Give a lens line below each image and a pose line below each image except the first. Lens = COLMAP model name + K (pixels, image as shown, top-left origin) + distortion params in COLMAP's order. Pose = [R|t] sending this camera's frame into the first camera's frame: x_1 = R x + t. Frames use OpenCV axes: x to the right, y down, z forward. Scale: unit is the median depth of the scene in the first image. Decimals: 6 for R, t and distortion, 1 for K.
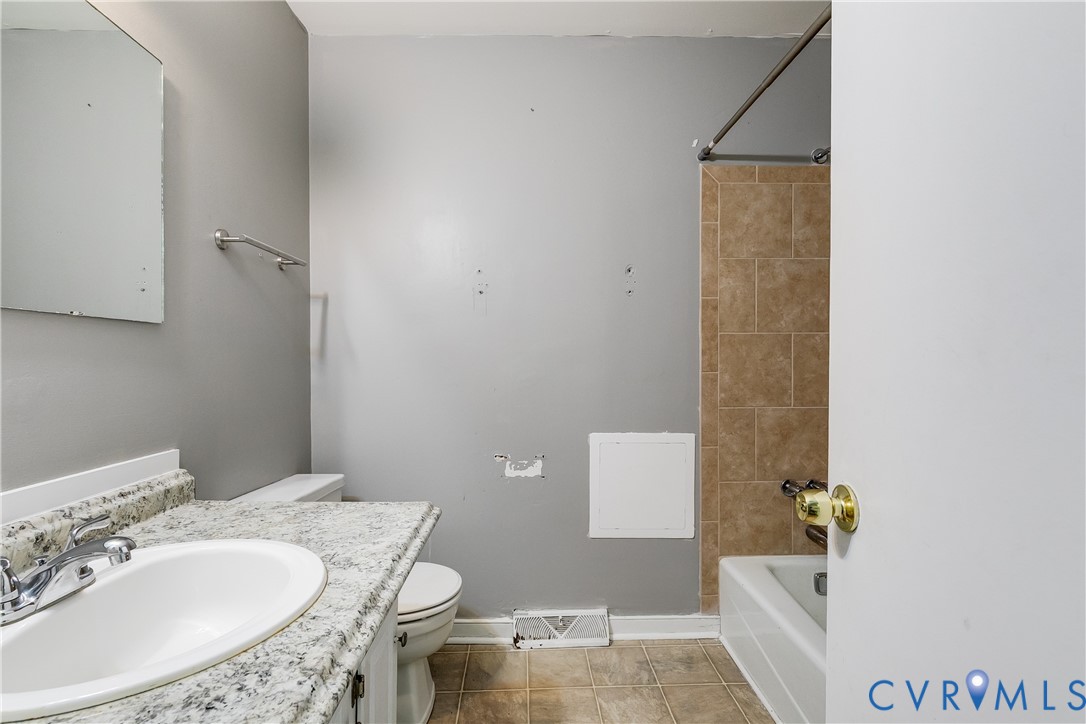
lens RADIAL K [[491.7, 0, 526.1], [0, 491.7, 351.2], [0, 0, 1]] dist [0.008219, -0.001715]
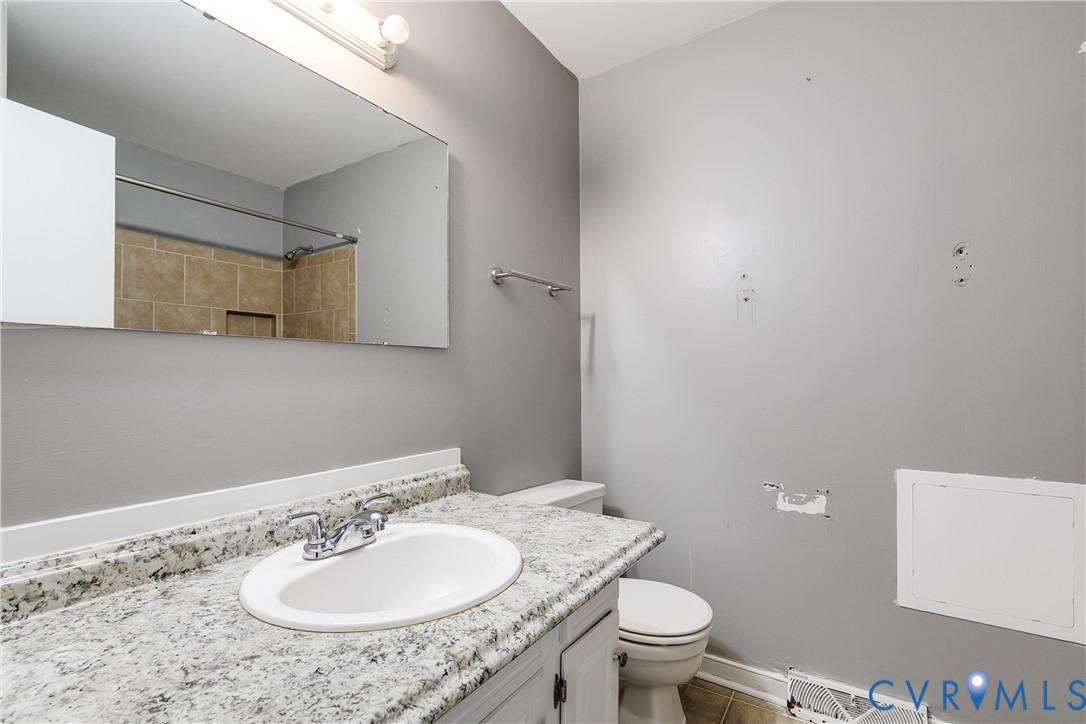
lens RADIAL K [[491.7, 0, 549.4], [0, 491.7, 360.4], [0, 0, 1]] dist [0.008219, -0.001715]
pose [[0.833437, -0.021498, -0.552196, 0.173205], [0.015993, 0.999763, -0.014783, -0.001327], [0.552383, 0.003489, 0.833583, 0.086446]]
